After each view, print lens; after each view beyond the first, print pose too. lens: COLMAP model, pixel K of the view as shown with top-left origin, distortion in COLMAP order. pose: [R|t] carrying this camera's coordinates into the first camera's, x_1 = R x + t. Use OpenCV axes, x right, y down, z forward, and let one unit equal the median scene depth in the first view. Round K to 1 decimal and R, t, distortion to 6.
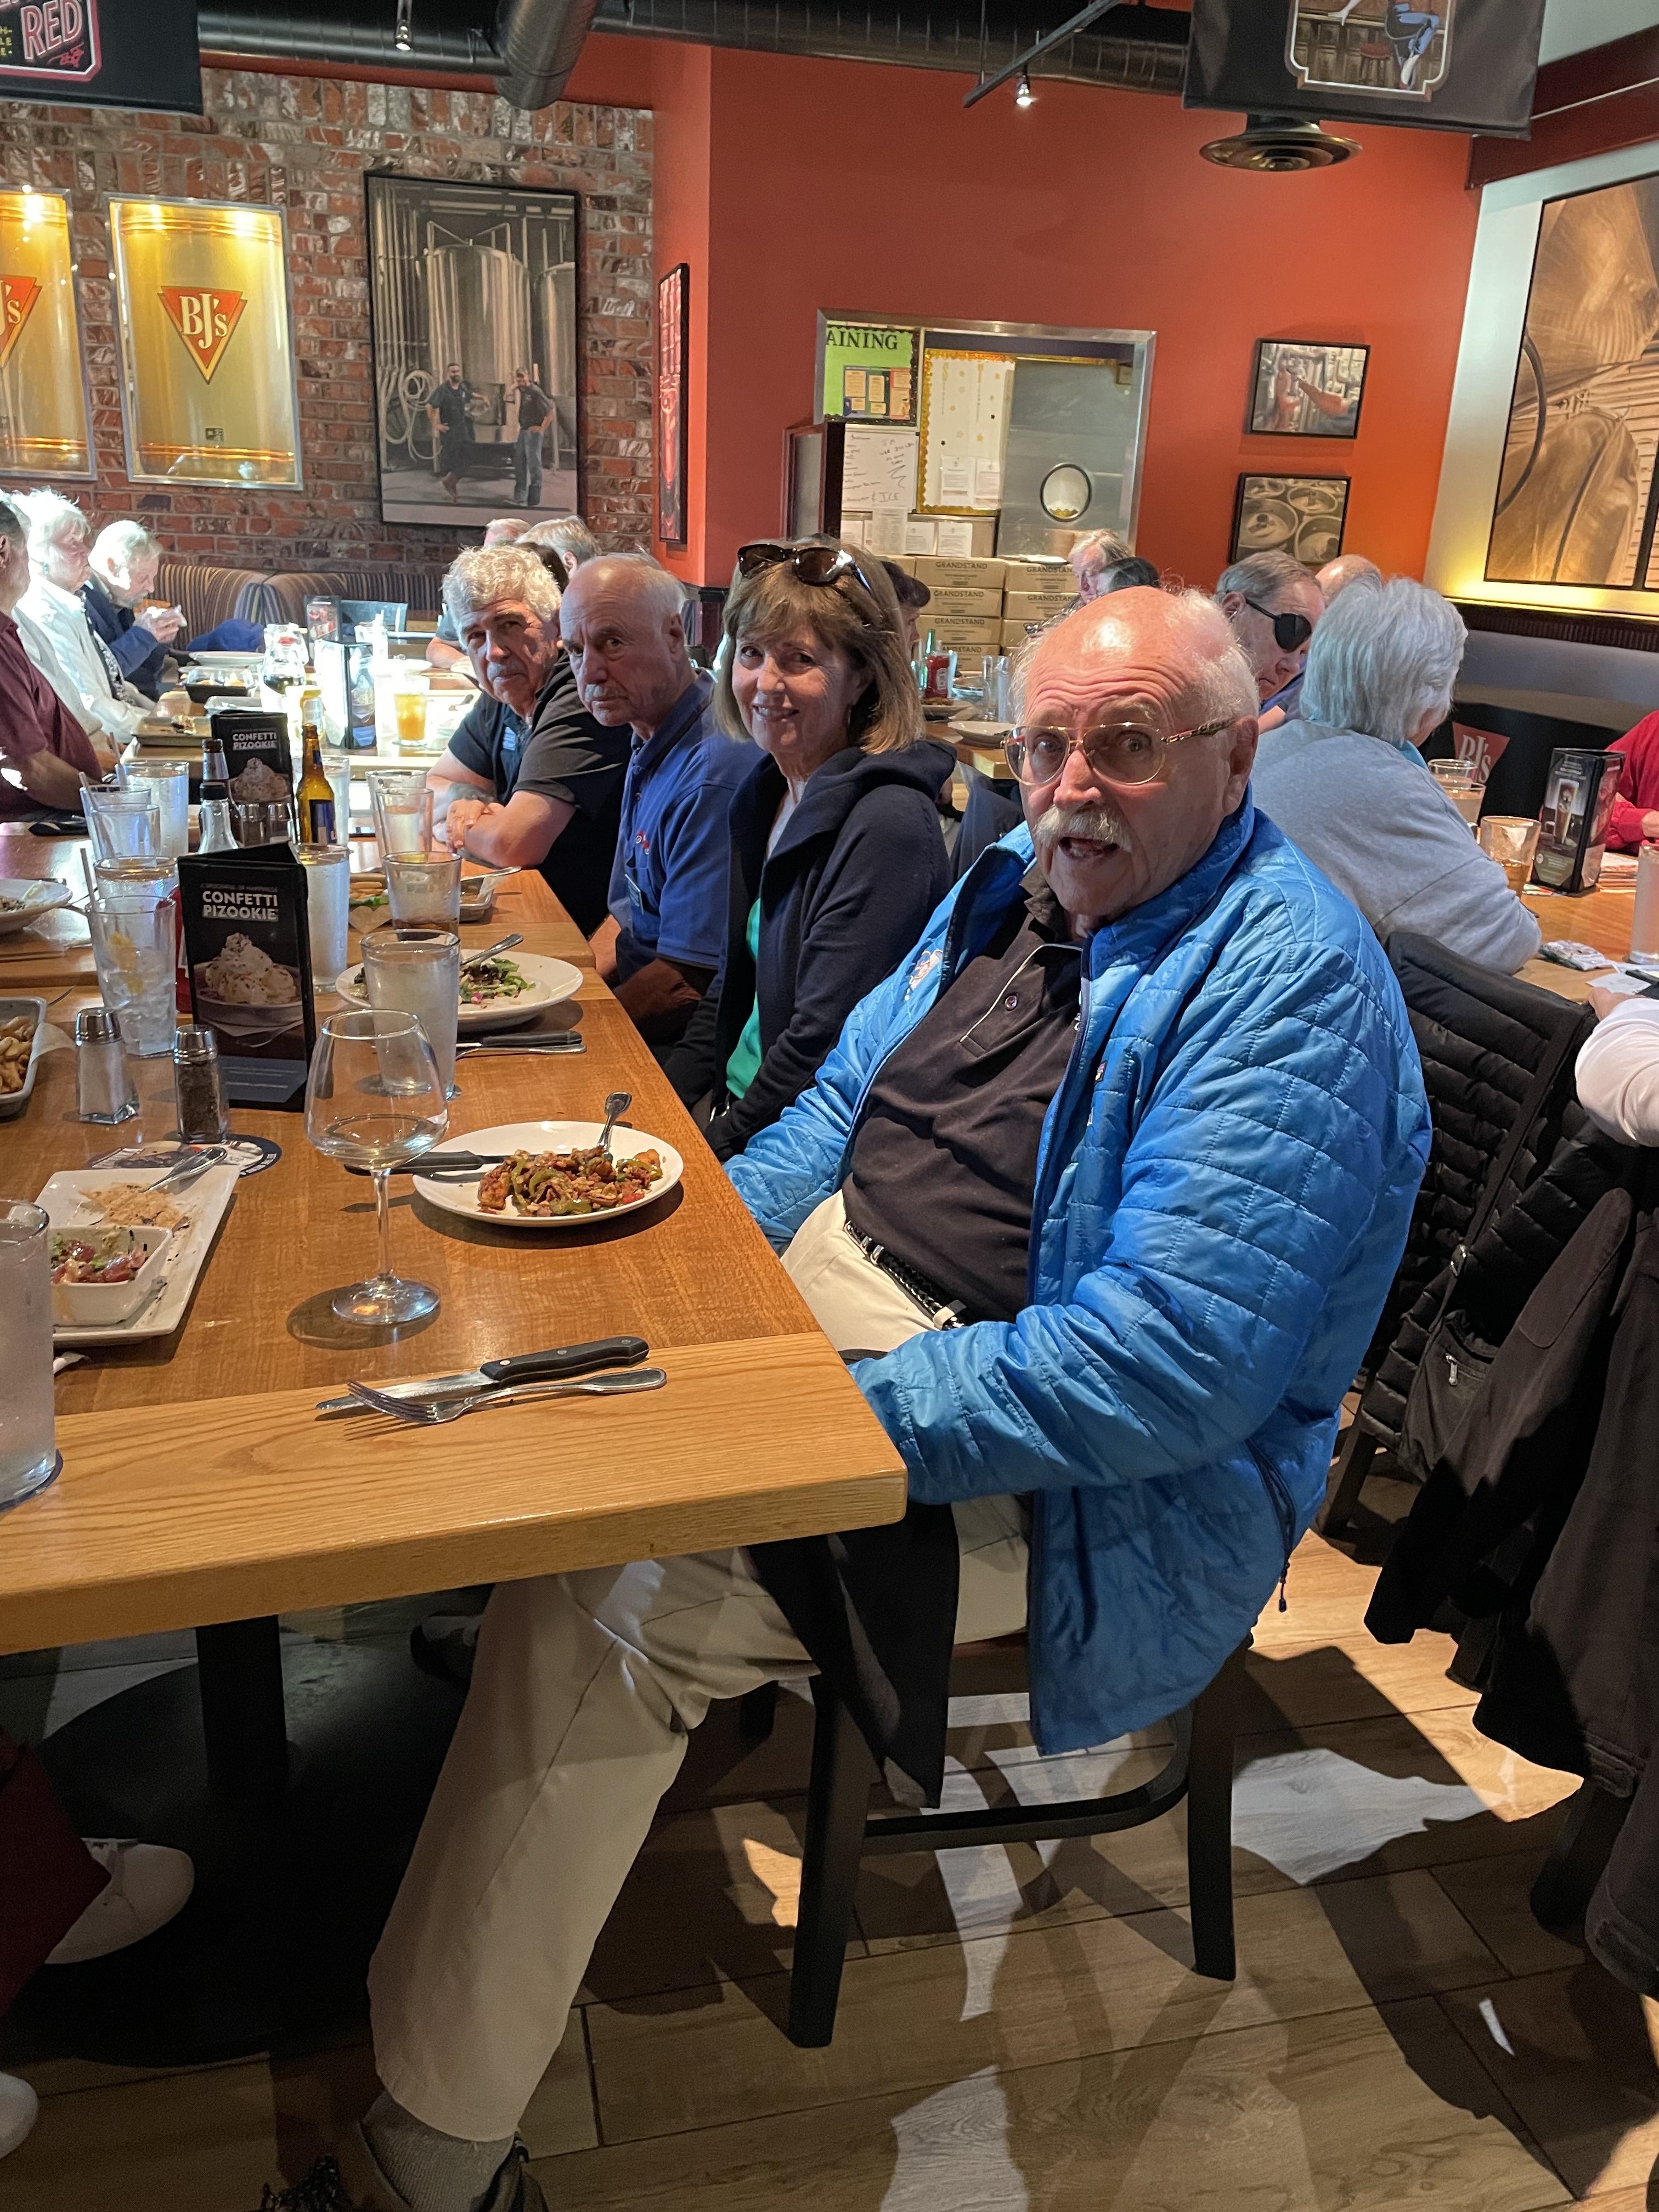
lens RADIAL K [[1667.4, 0, 832.1], [0, 1667.4, 1097.7], [0, 0, 1]] dist [0.081963, -0.100464]
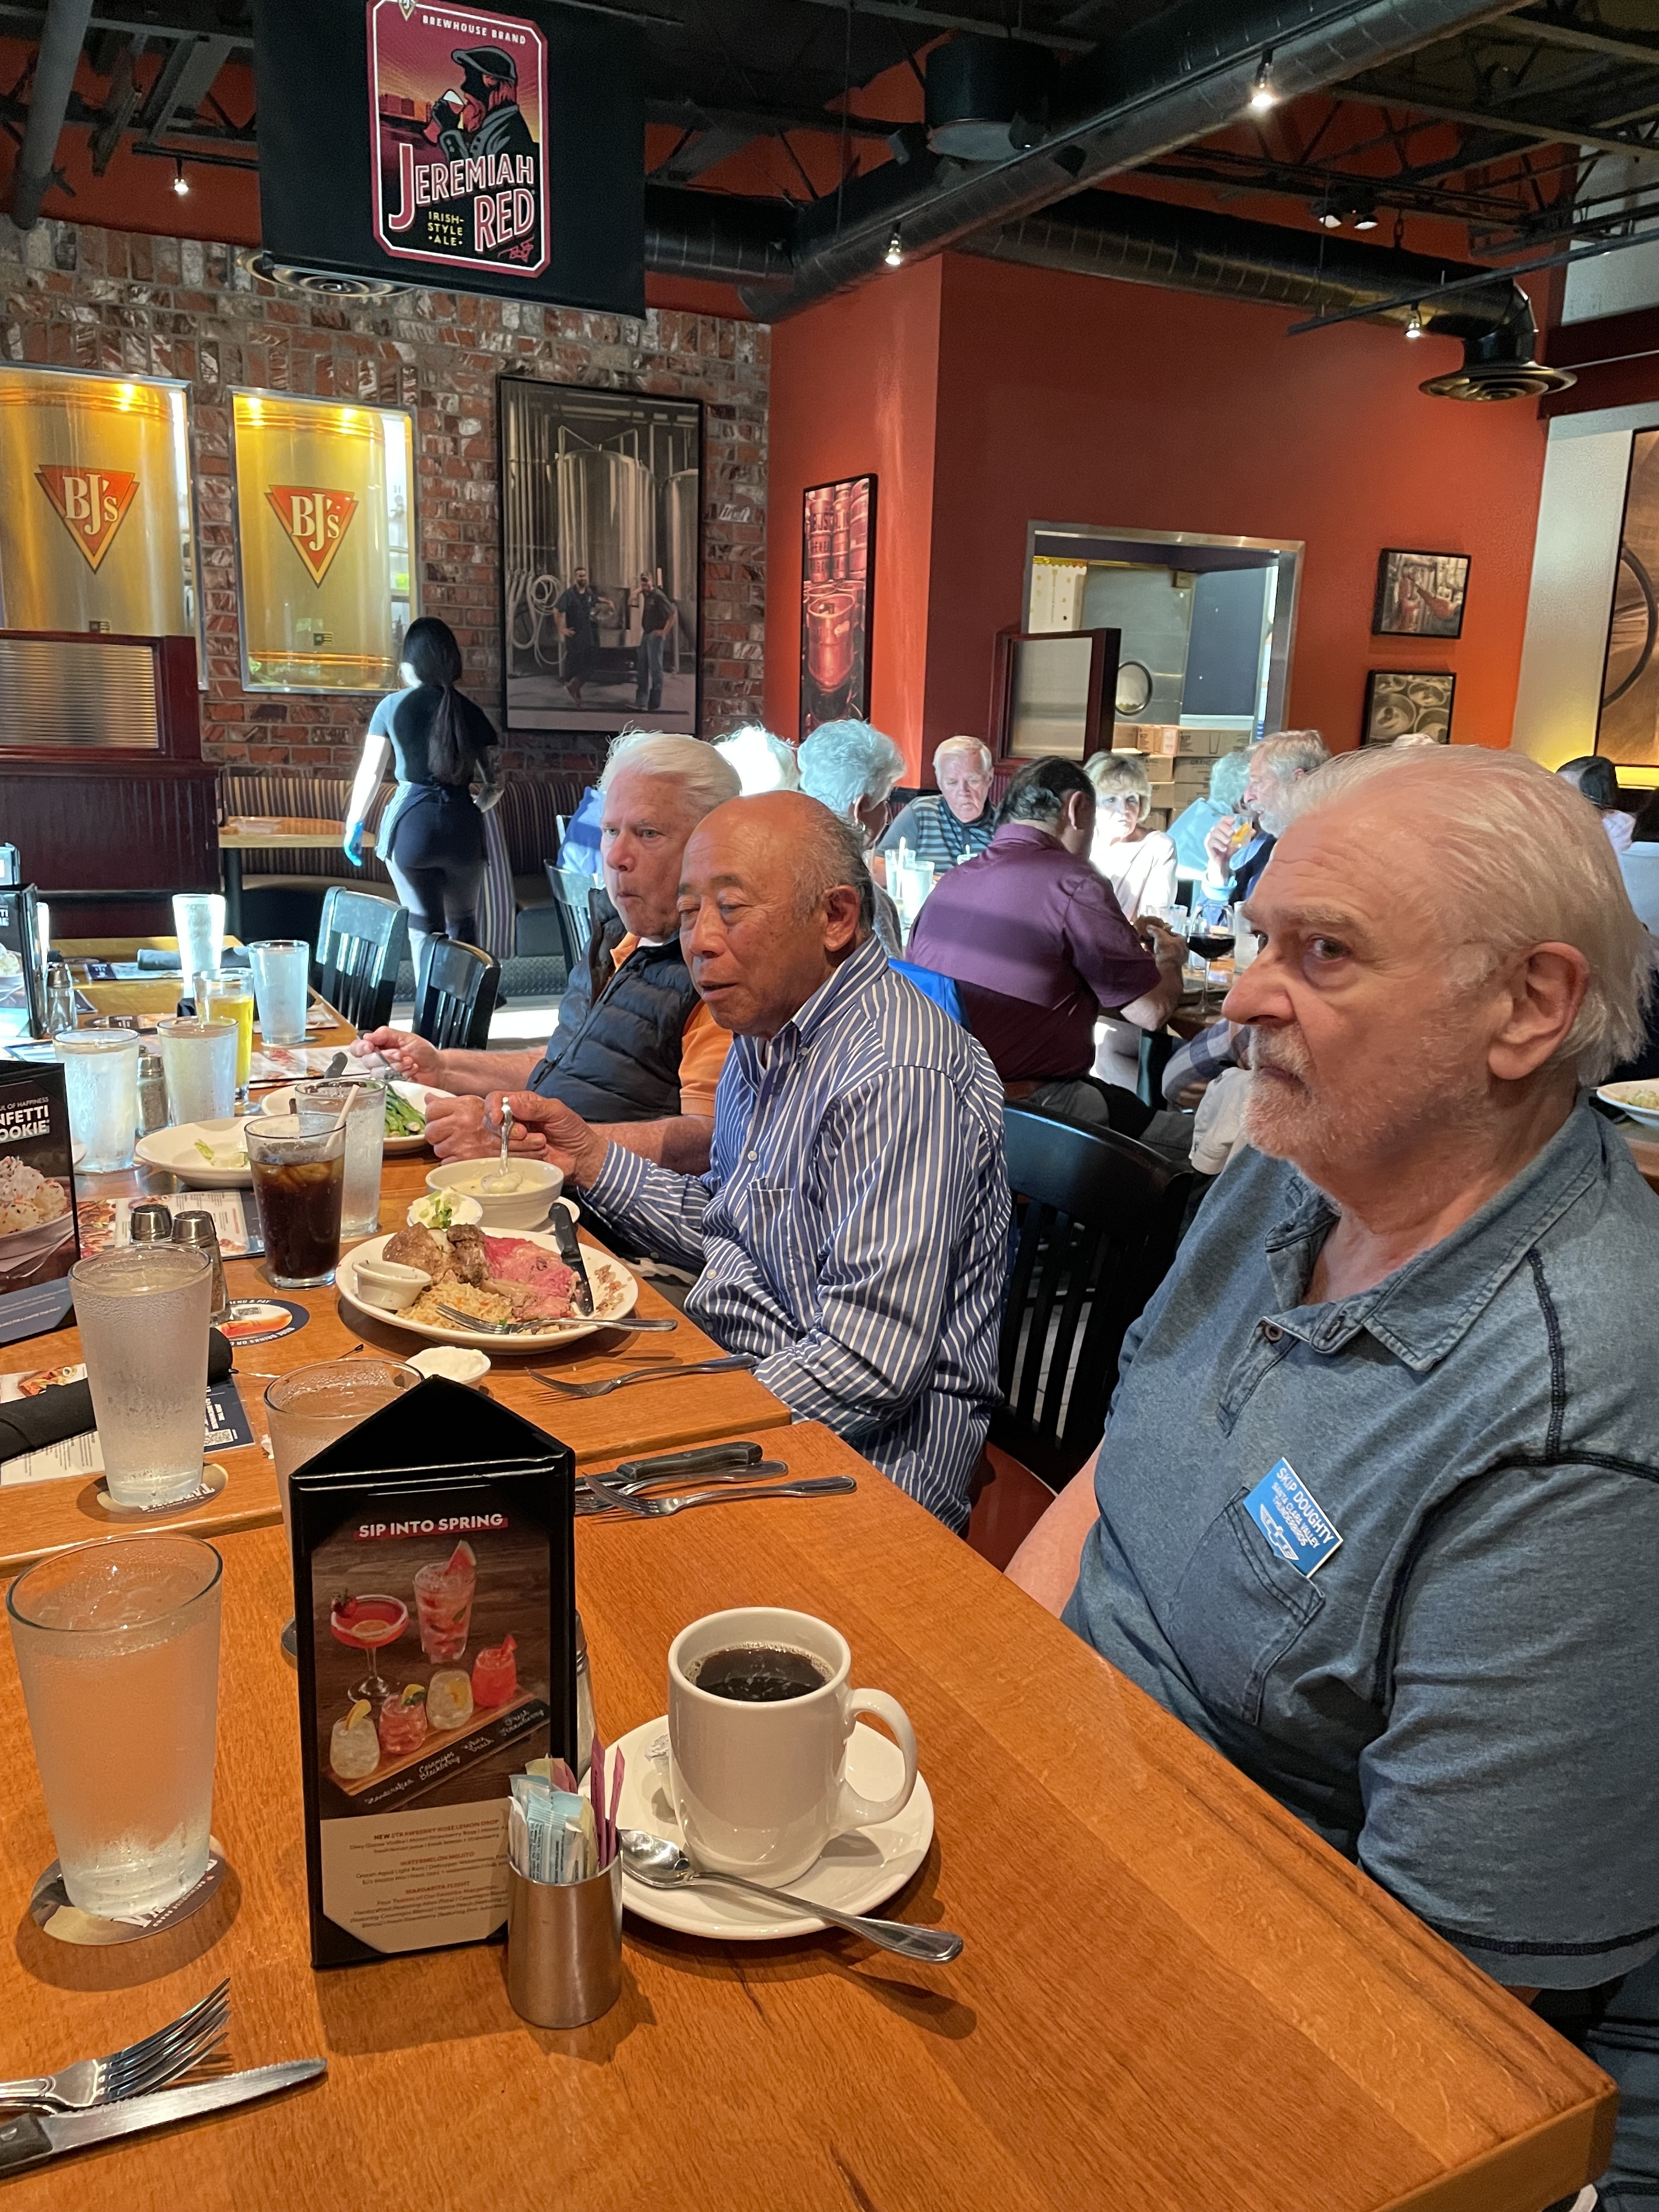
lens RADIAL K [[1674.4, 0, 831.0], [0, 1674.4, 1087.5], [0, 0, 1]] dist [0.086951, -0.112336]
pose [[0.972854, -0.063140, 0.222641, -0.357893], [0.086314, 0.991638, -0.095935, -0.042288], [-0.214722, 0.112548, 0.970169, 0.081929]]
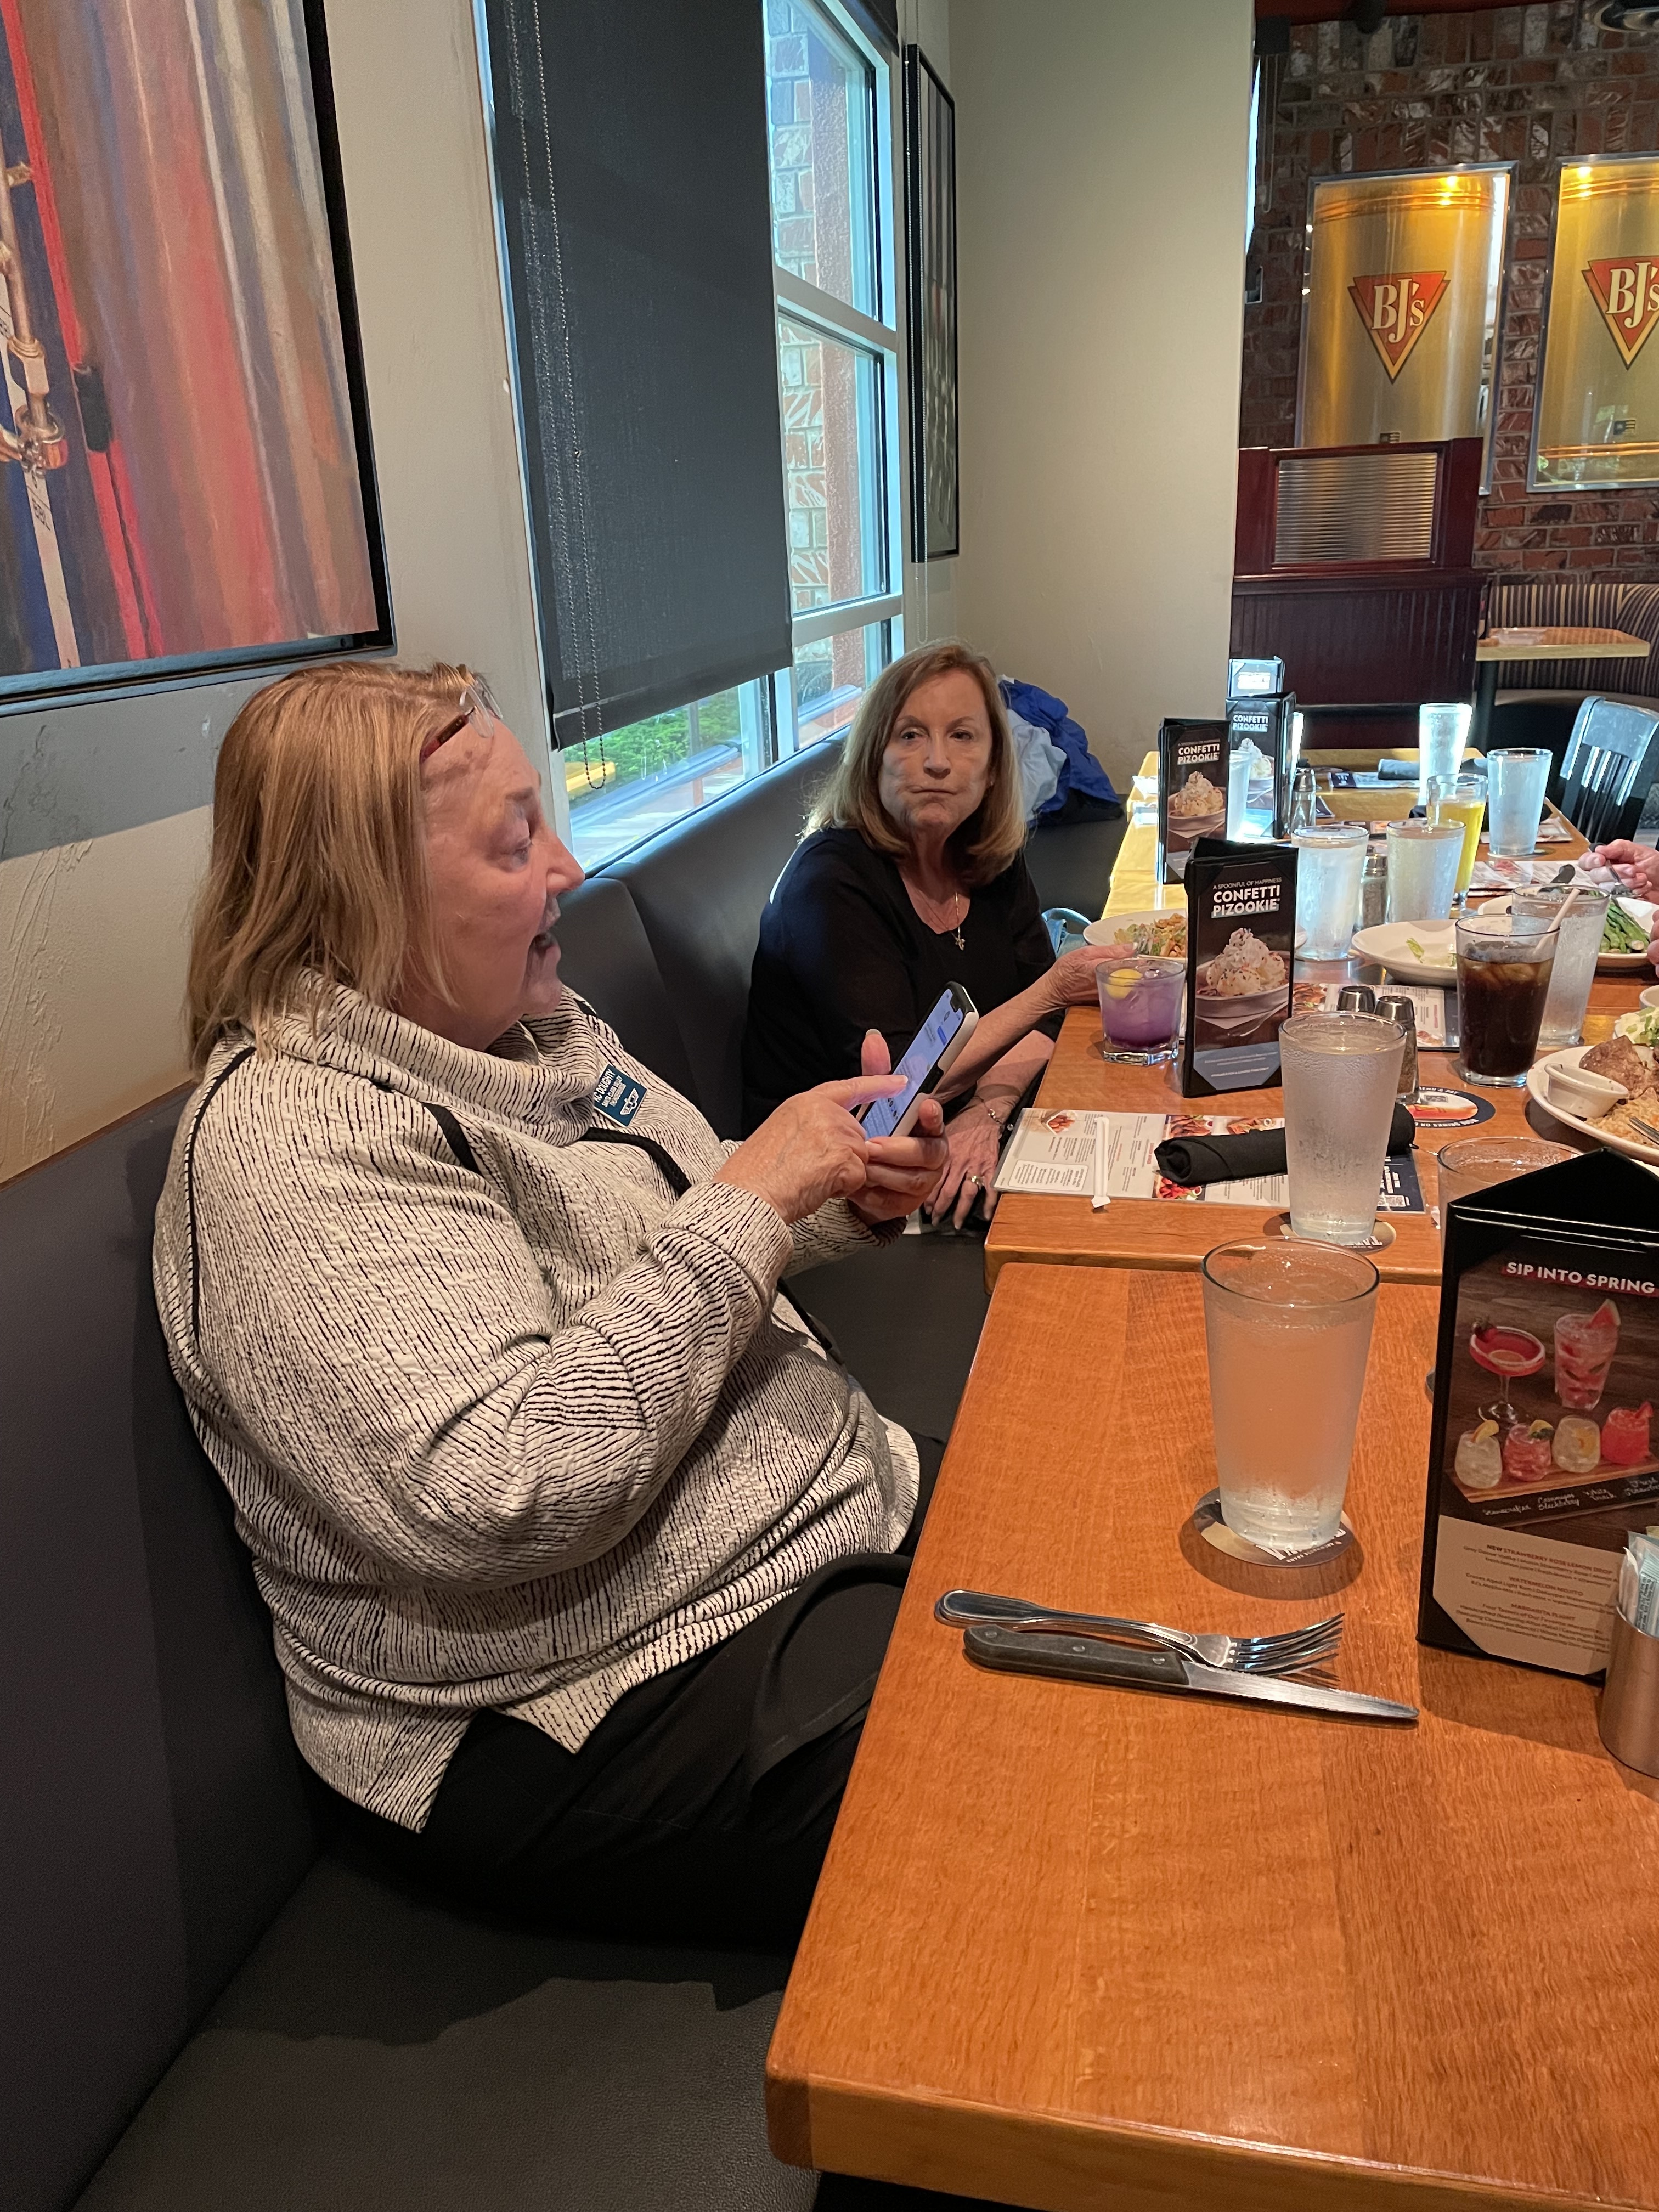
lens RADIAL K [[1668.8, 0, 806.9], [0, 1668.8, 1085.8], [0, 0, 1]] dist [0.095044, -0.121256]
pose [[0.886801, 0.071172, -0.456637, -0.357366], [-0.077910, 0.996952, 0.004084, -0.040994], [0.455536, 0.031955, 0.889644, 0.079567]]
